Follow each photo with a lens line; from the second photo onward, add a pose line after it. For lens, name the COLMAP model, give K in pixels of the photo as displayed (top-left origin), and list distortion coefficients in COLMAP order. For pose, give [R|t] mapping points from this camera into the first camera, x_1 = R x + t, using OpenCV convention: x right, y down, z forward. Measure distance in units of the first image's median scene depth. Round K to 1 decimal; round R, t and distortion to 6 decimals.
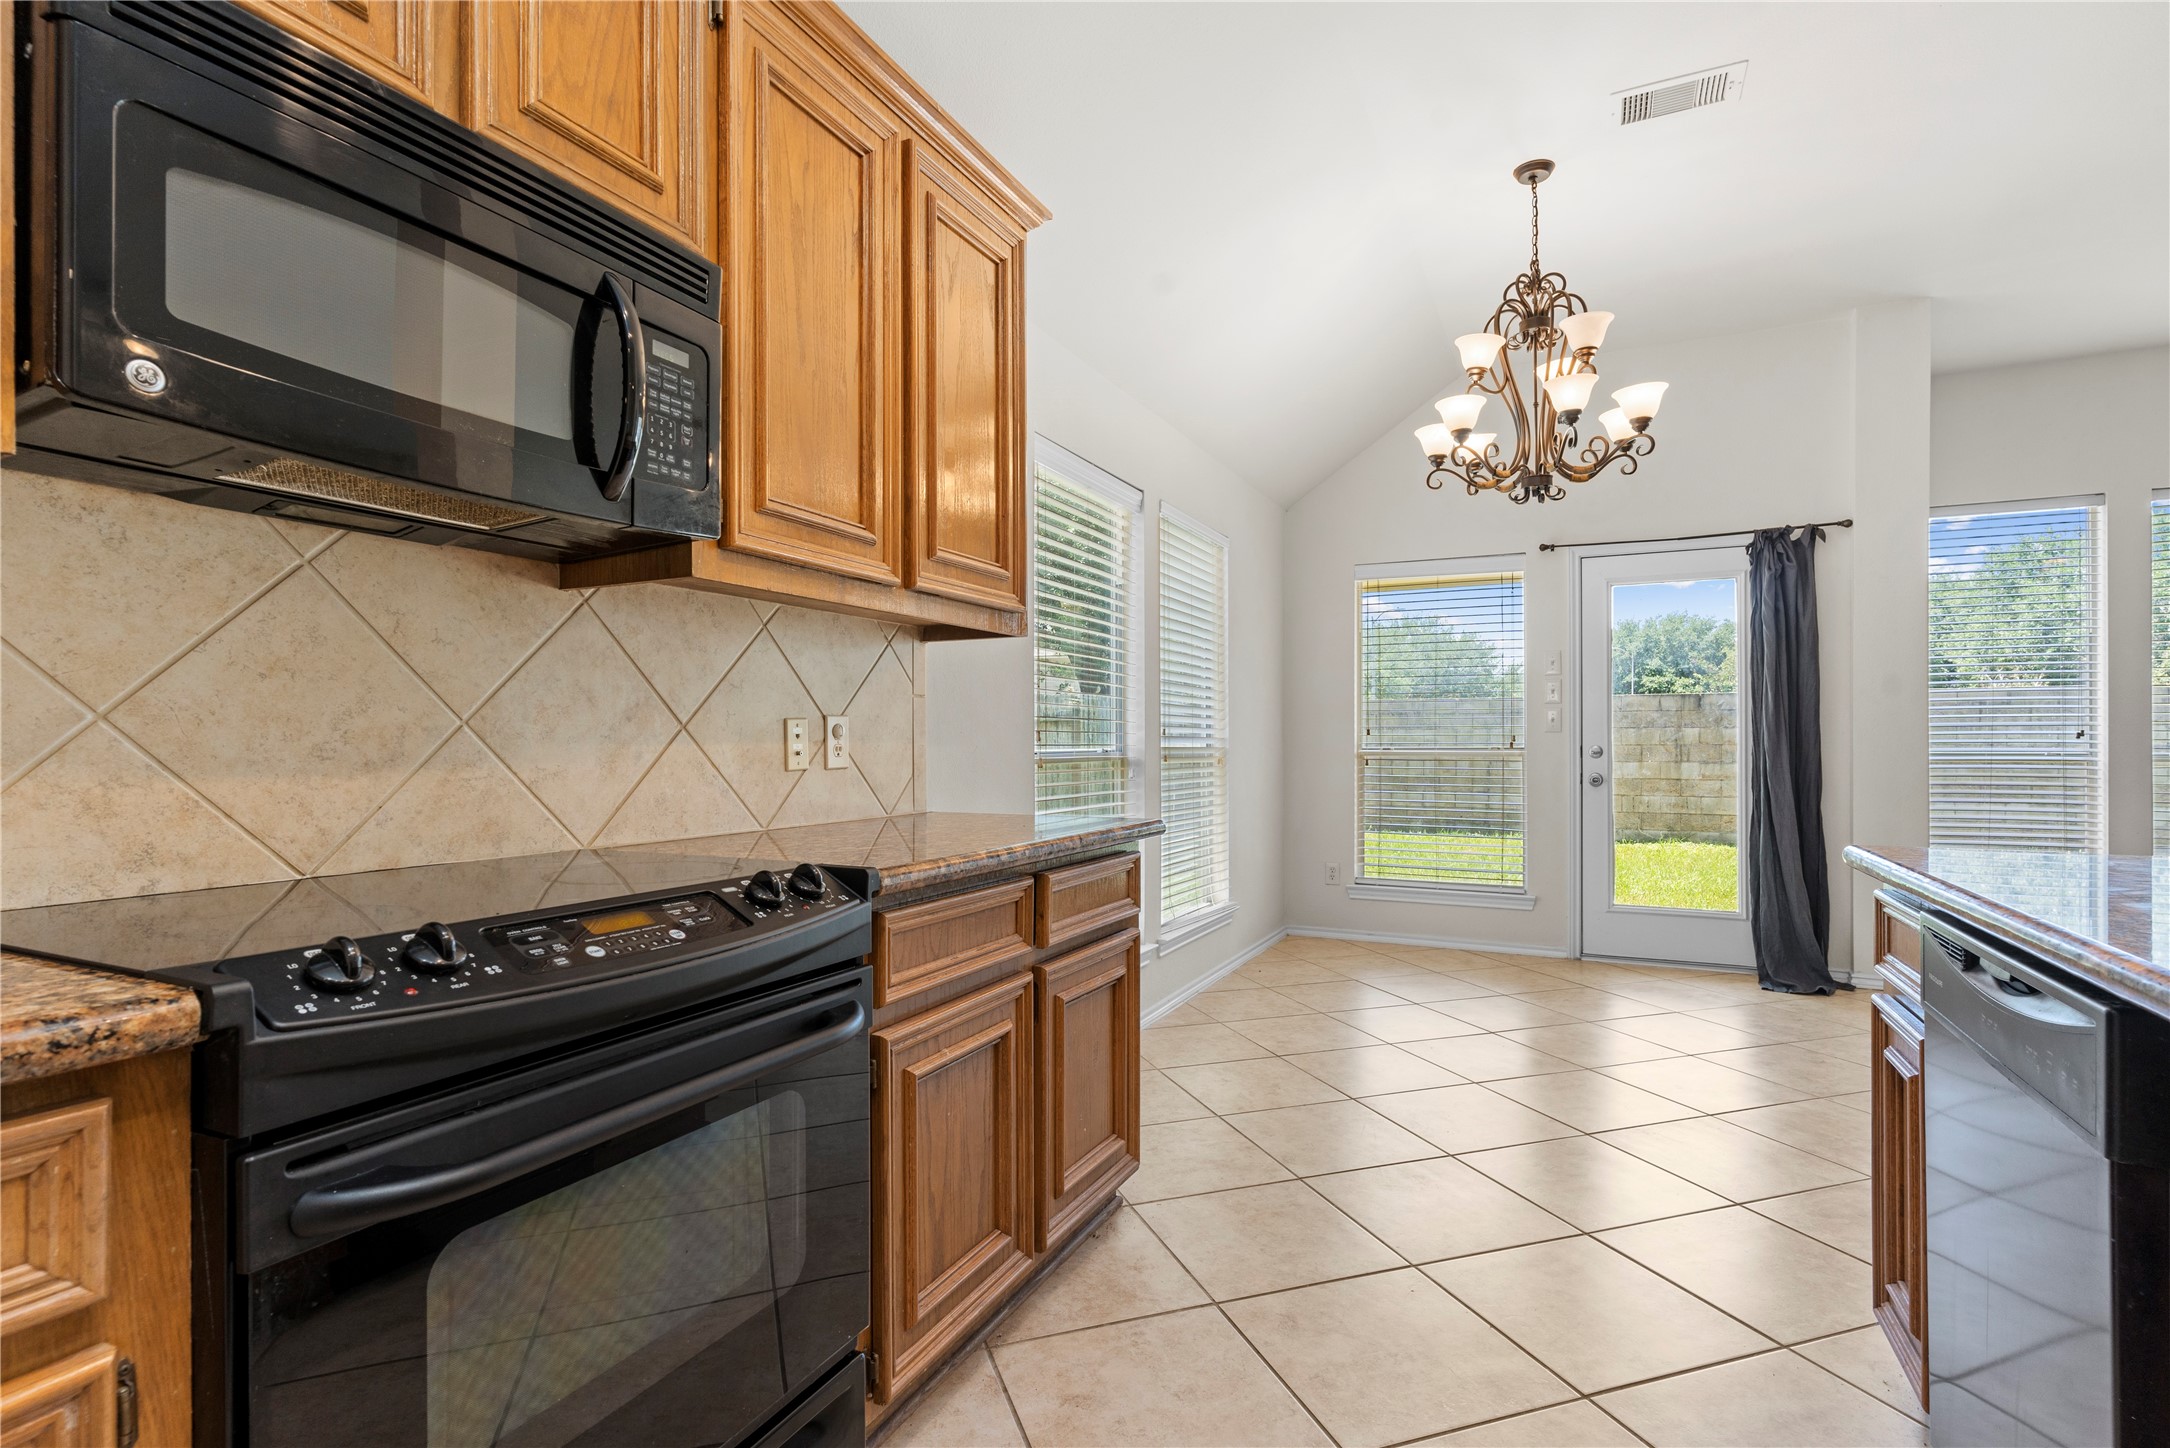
lens RADIAL K [[1052.8, 0, 1084.4], [0, 1052.8, 730.9], [0, 0, 1]] dist [0.008075, -0.000049]
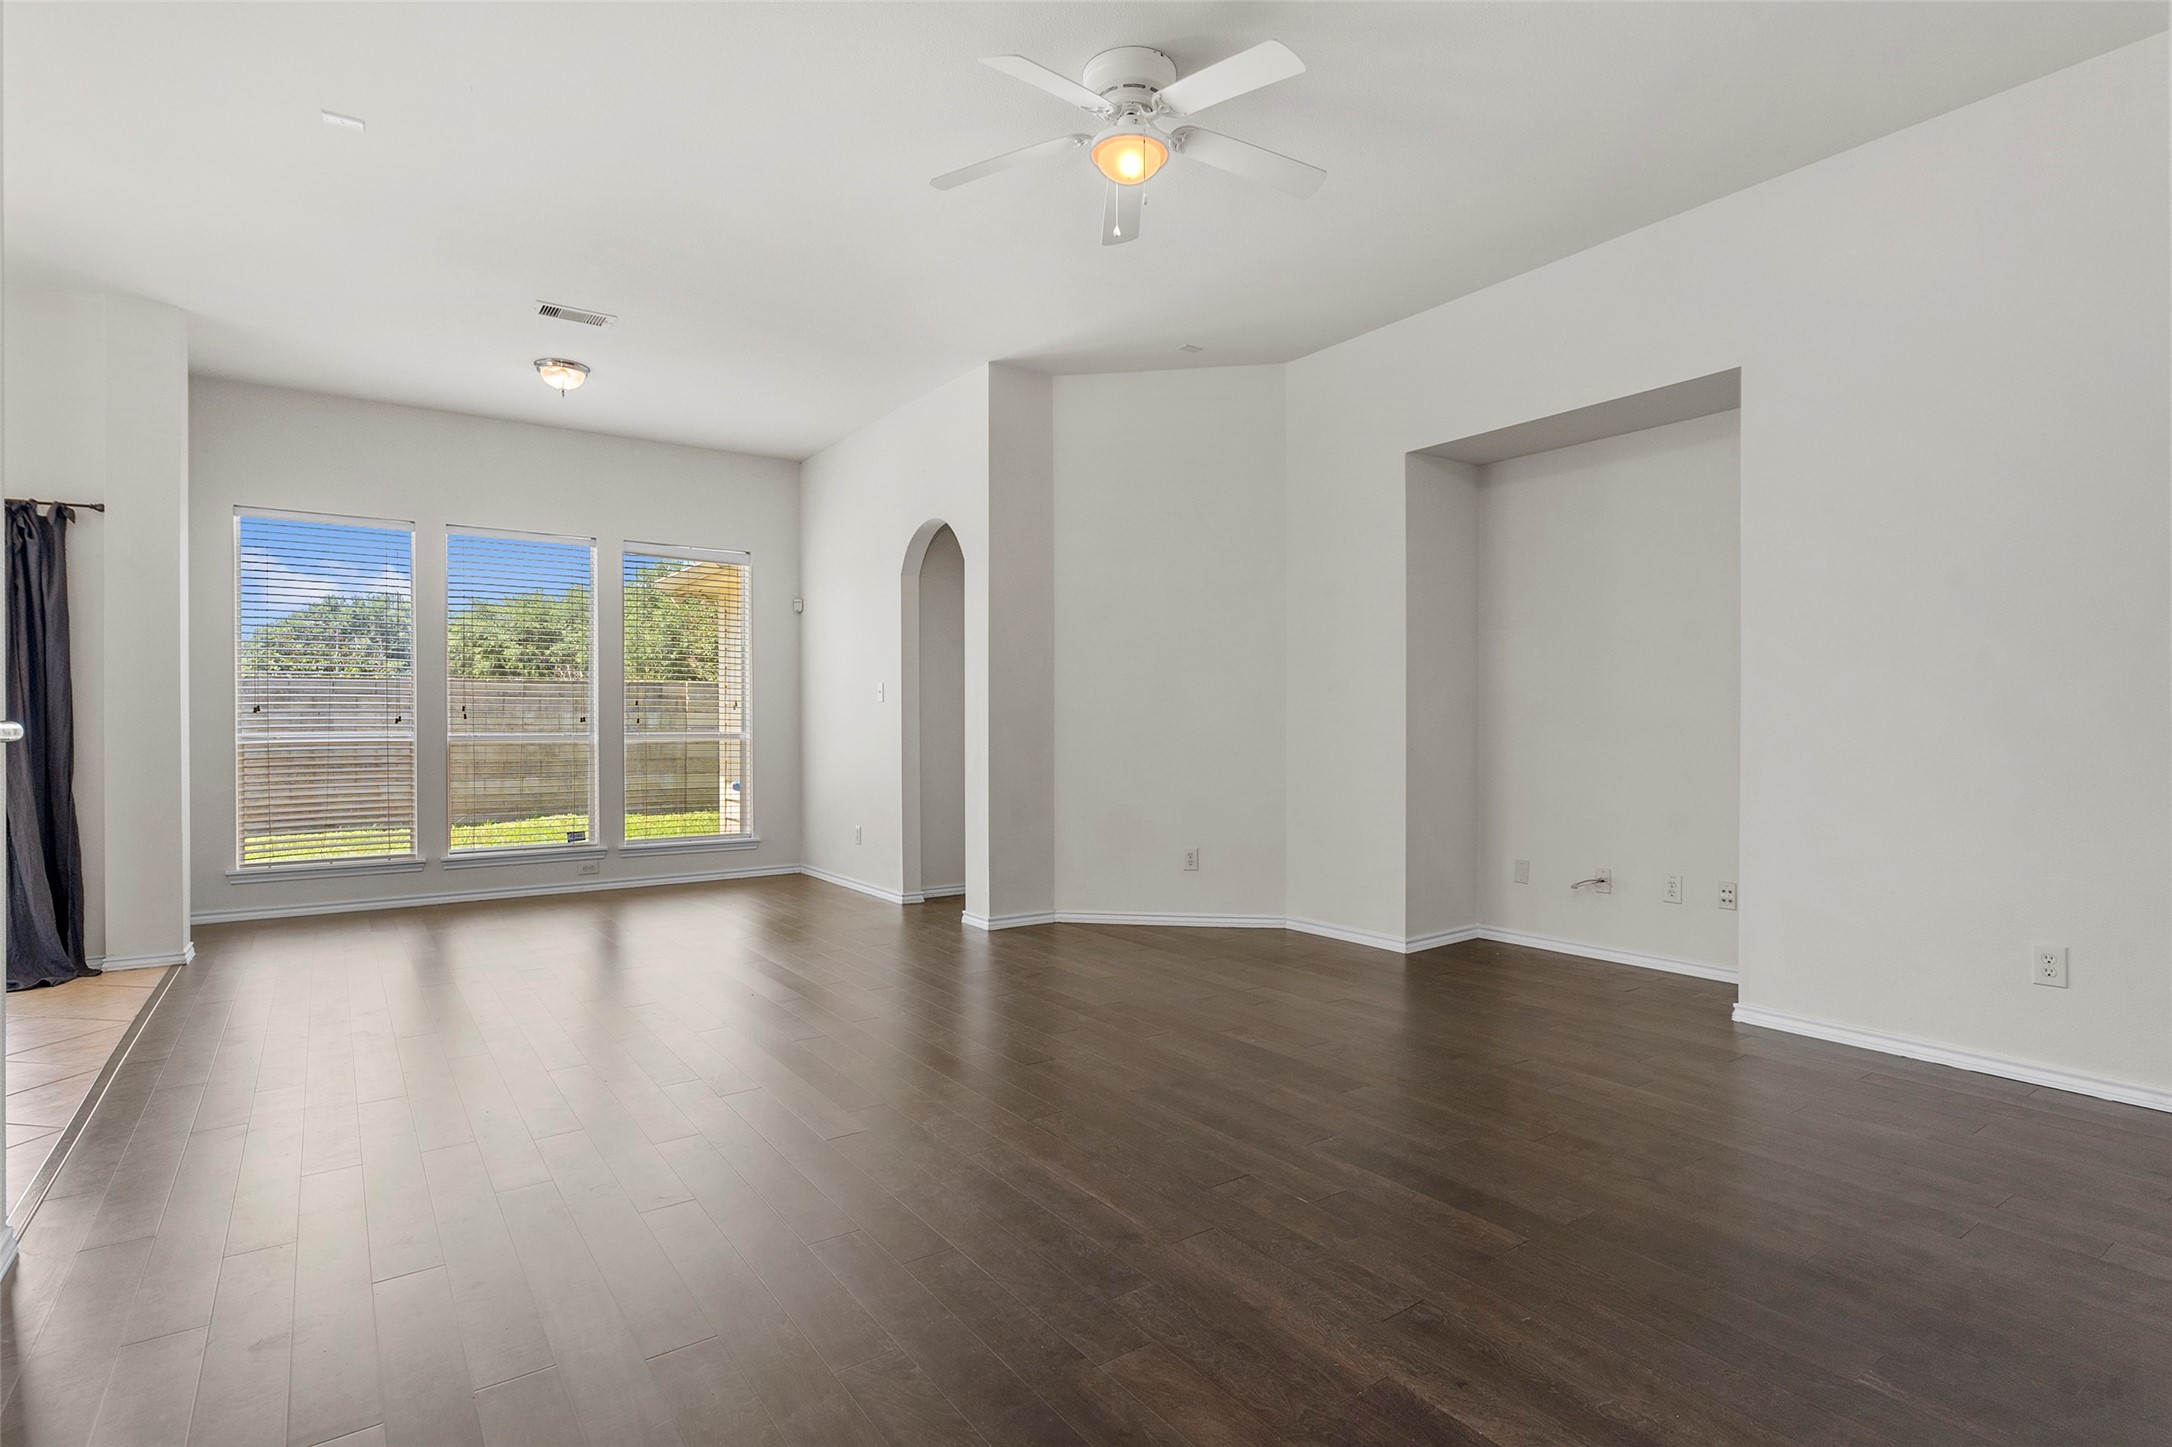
lens RADIAL K [[1082.1, 0, 1085.6], [0, 1082.1, 729.7], [0, 0, 1]] dist [0.004303, 0.001297]
pose [[0.490911, -0.007225, 0.871180, 0.384810], [-0.004789, 0.999928, 0.010991, -0.004466], [-0.871197, -0.009567, 0.490841, -0.424395]]
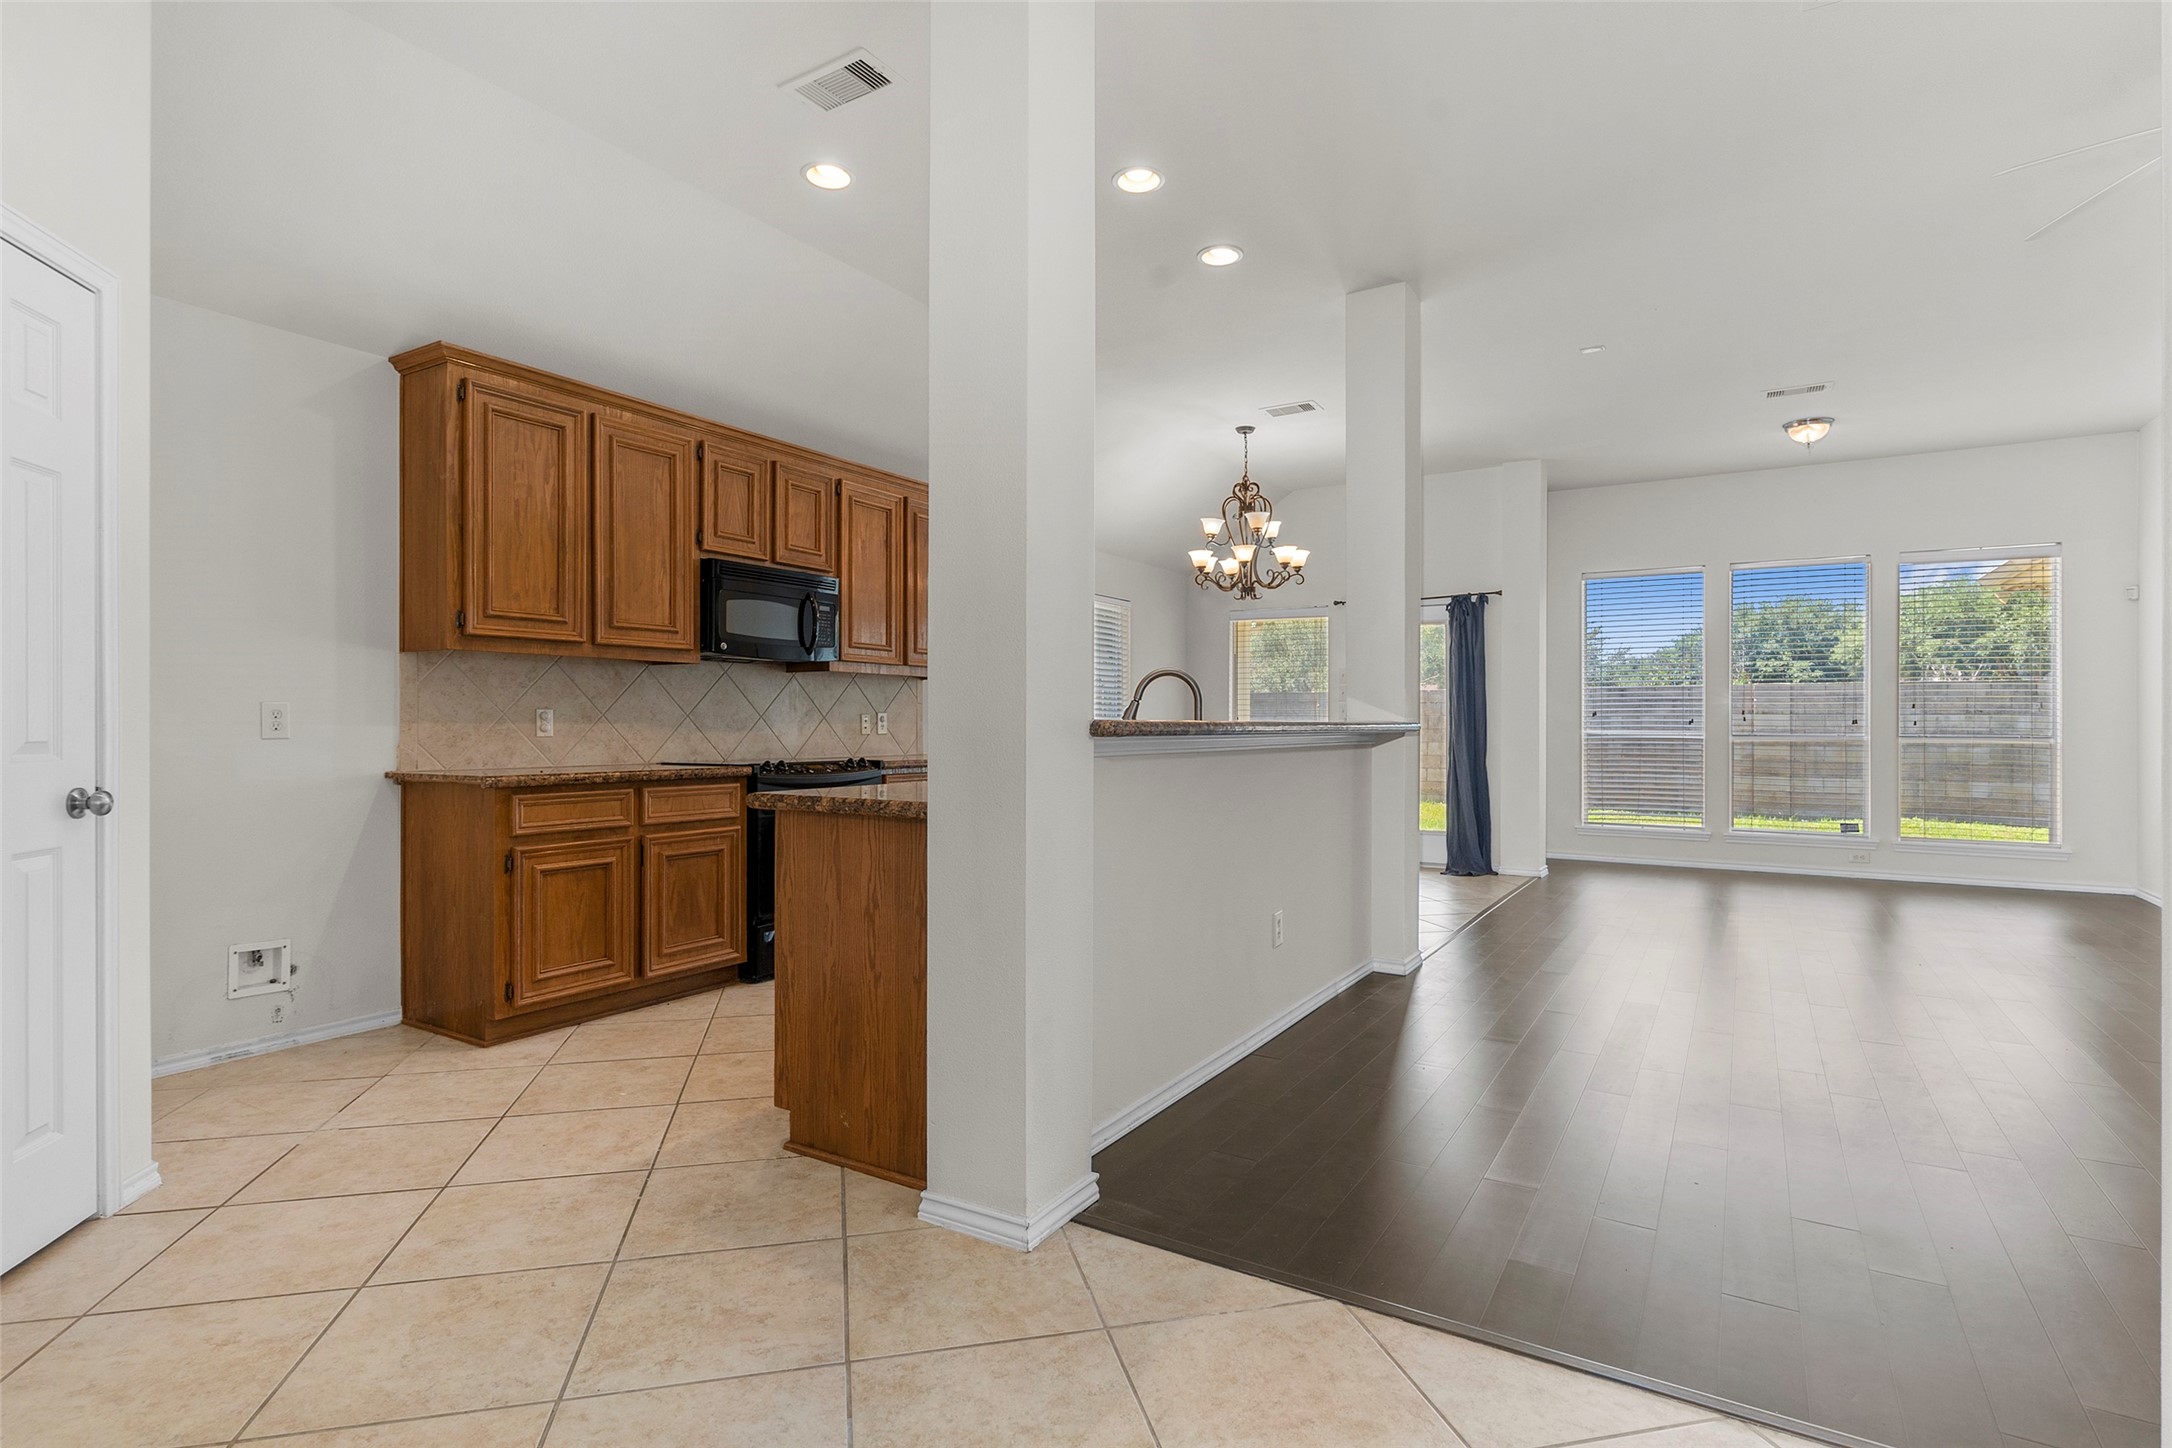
lens RADIAL K [[1082.1, 0, 1086.2], [0, 1082.1, 715.6], [0, 0, 1]] dist [0.004303, 0.001297]
pose [[0.995577, 0.002629, -0.093914, 0.324867], [-0.002557, 0.999996, 0.000884, -0.007693], [0.093916, -0.000640, 0.995580, -1.001826]]
